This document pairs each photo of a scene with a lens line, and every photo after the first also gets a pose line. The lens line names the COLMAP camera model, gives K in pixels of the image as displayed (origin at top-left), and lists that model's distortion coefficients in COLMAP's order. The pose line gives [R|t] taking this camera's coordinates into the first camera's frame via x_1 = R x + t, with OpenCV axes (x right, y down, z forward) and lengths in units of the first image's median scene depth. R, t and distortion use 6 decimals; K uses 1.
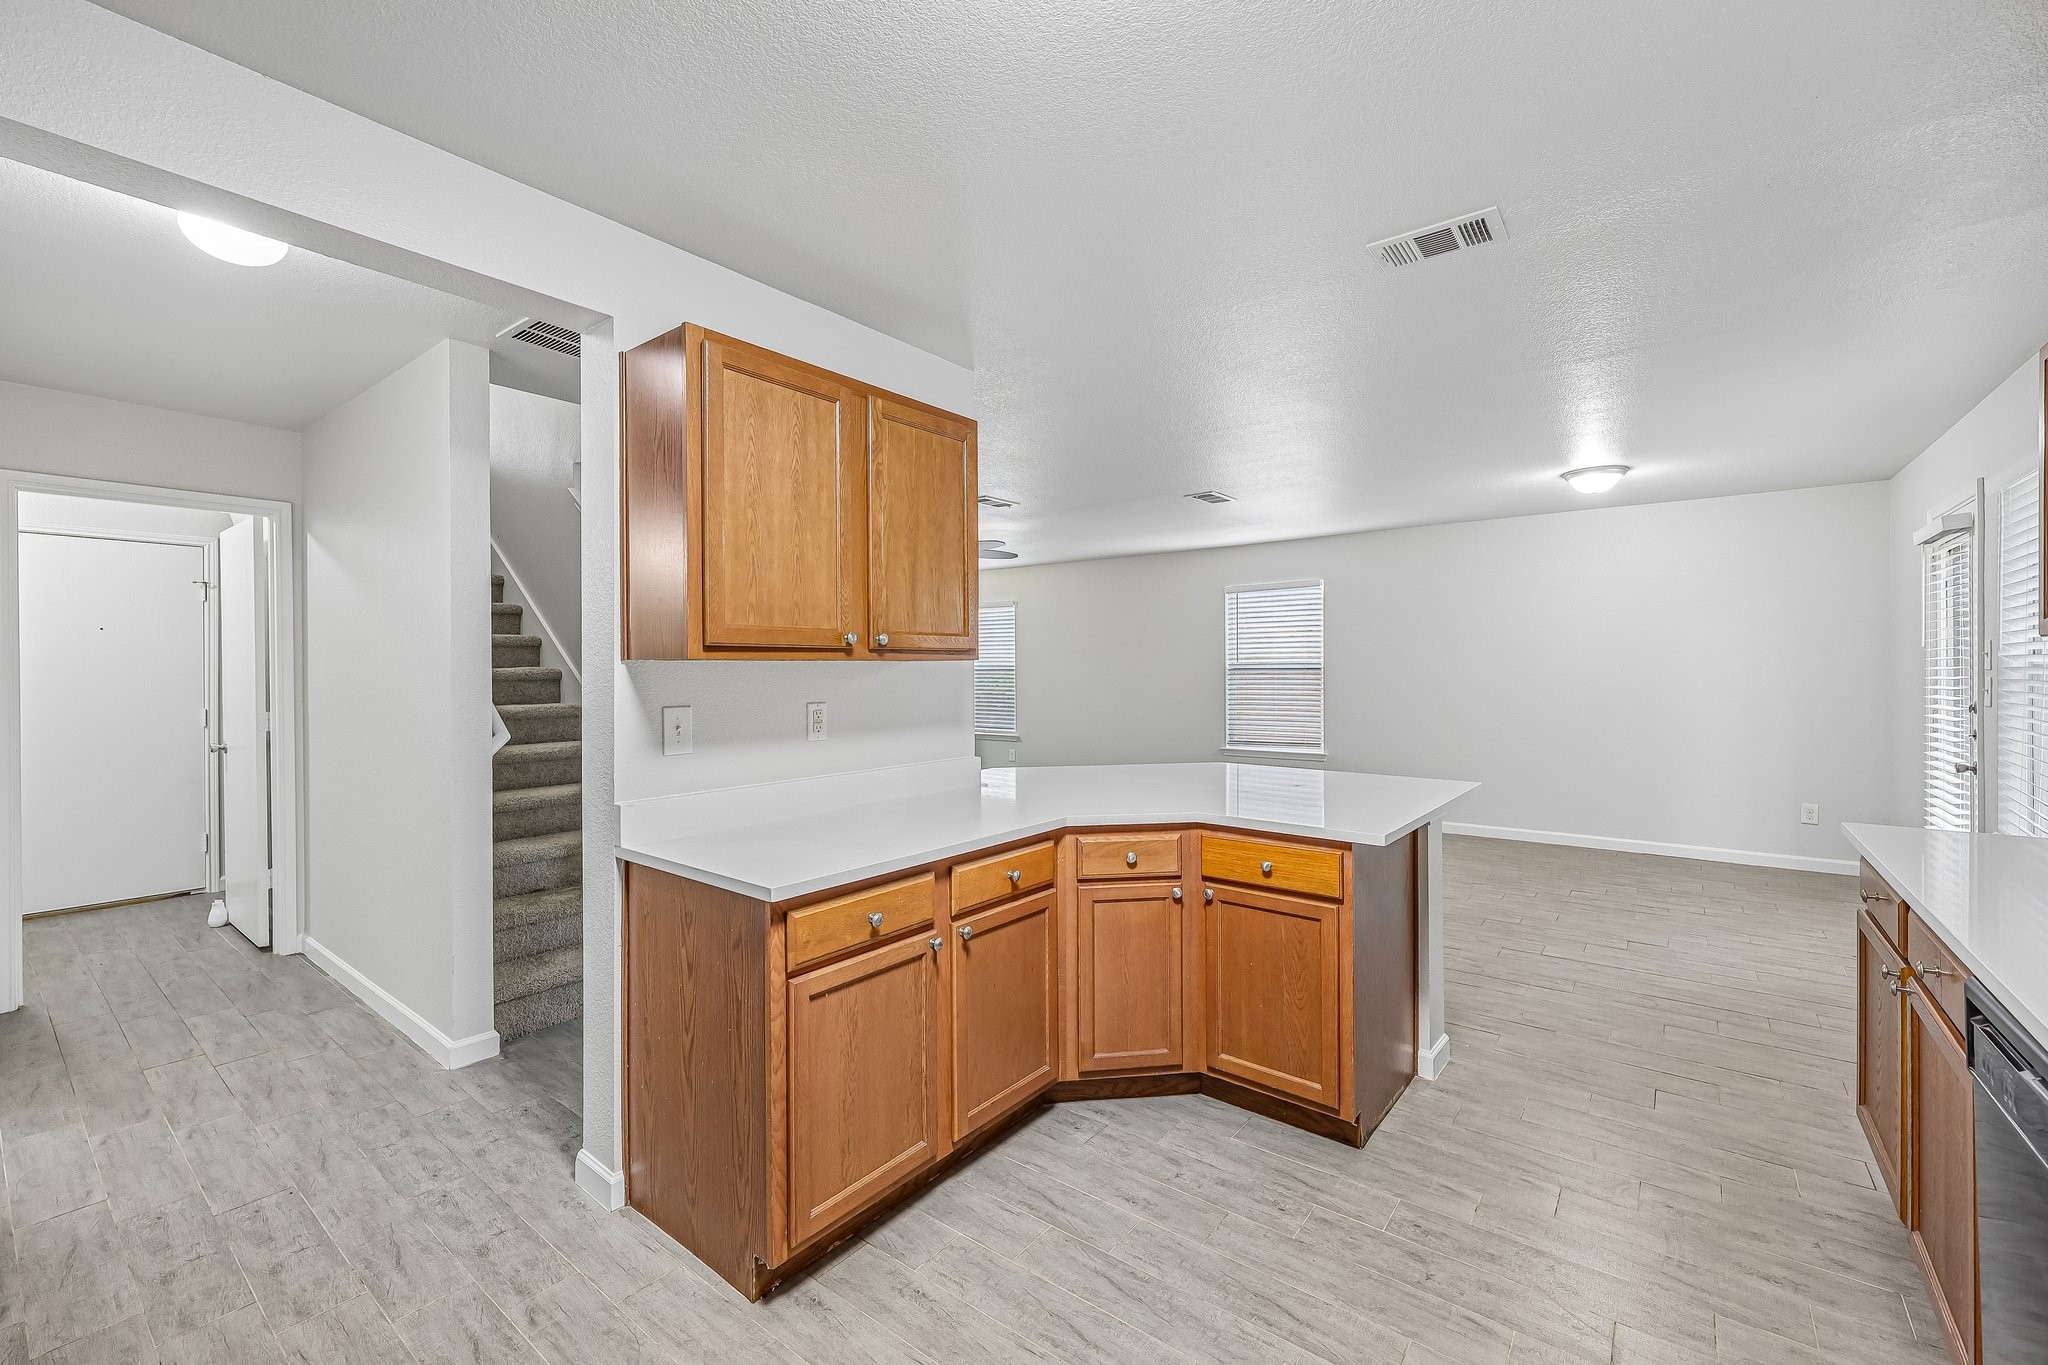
lens RADIAL K [[844.3, 0, 1029.9], [0, 844.3, 673.5], [0, 0, 1]] dist [-0.001605, 0.000801]
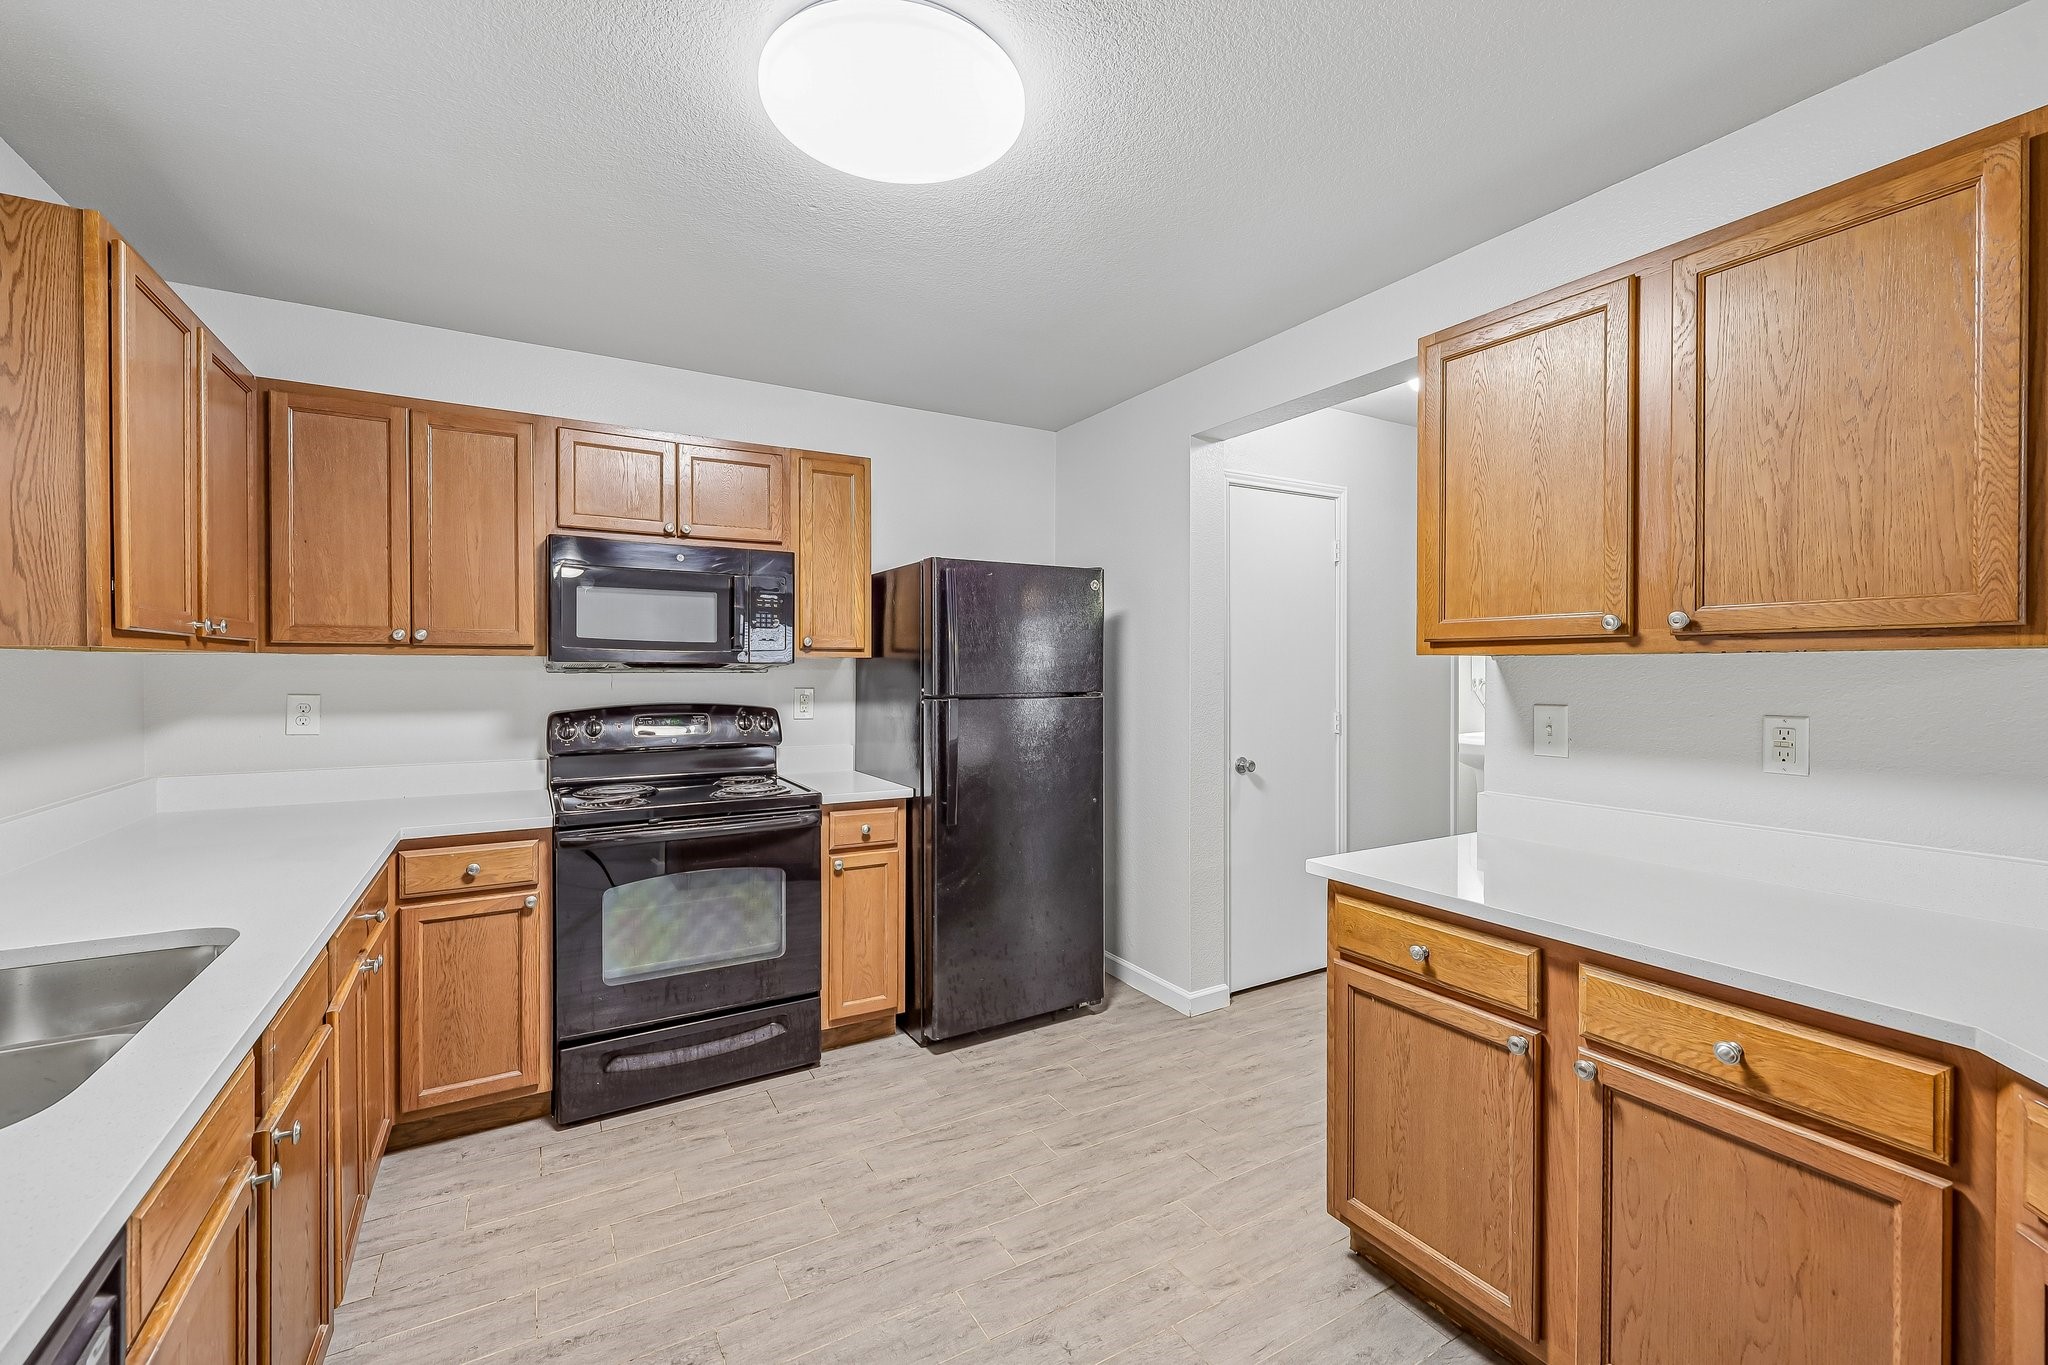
lens RADIAL K [[844.3, 0, 1029.9], [0, 844.3, 673.5], [0, 0, 1]] dist [-0.001605, 0.000801]
pose [[-0.363829, 0.015667, -0.931334, 0.673789], [-0.002916, 0.999834, 0.017959, -0.010099], [0.931461, 0.009250, -0.363723, 0.822211]]
